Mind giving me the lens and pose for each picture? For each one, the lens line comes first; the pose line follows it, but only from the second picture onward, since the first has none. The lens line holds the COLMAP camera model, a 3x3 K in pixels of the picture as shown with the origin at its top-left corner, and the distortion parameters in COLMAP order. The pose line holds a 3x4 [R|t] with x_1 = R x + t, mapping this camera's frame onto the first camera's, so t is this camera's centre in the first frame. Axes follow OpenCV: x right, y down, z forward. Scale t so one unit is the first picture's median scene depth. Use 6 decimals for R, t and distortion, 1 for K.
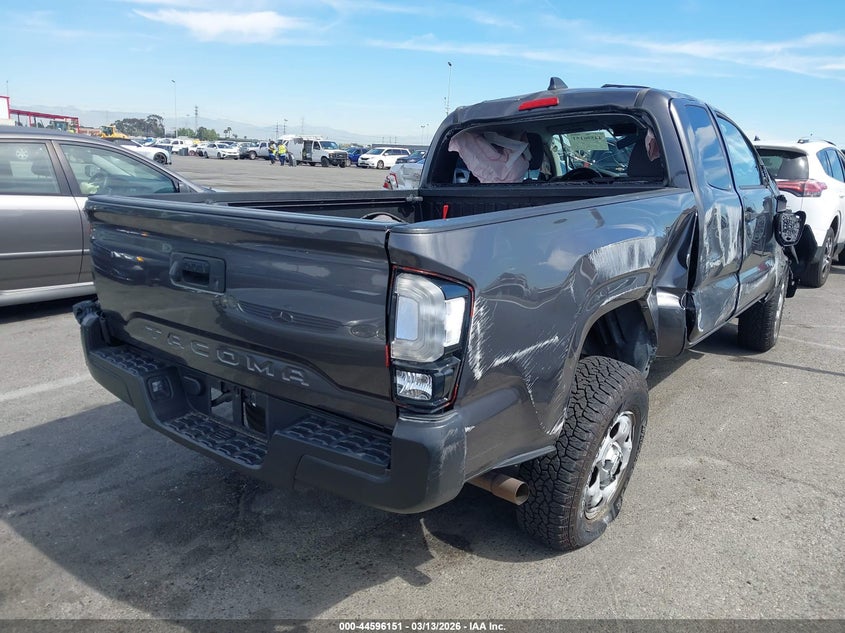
lens RADIAL K [[655.2, 0, 422.5], [0, 655.2, 316.5], [0, 0, 1]] dist [0.000754, -0.000037]
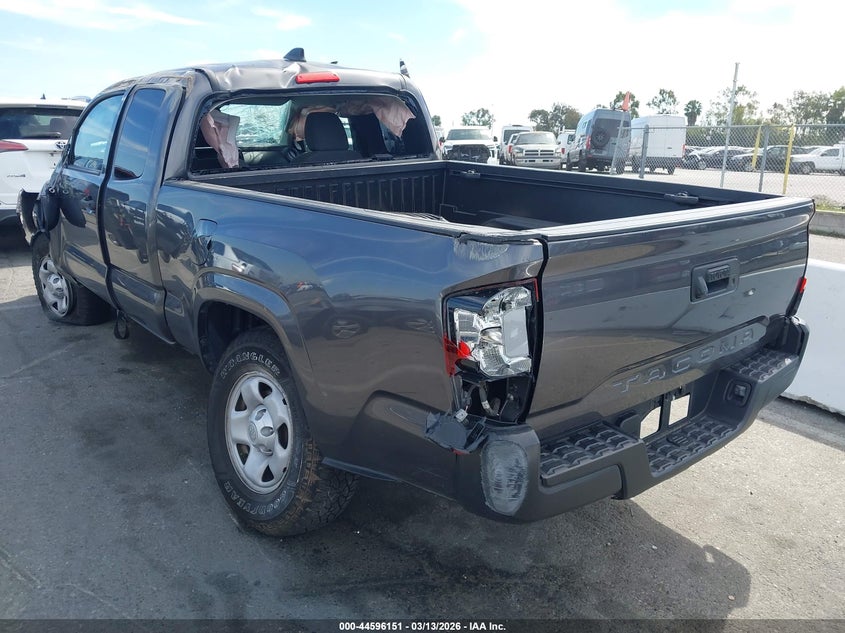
lens RADIAL K [[655.2, 0, 422.5], [0, 655.2, 316.5], [0, 0, 1]] dist [0.000754, -0.000037]
pose [[0.211389, -0.291485, 0.932926, -1.038369], [0.202916, 0.946787, 0.249838, -0.276535], [-0.956106, 0.136493, 0.259288, 0.892864]]
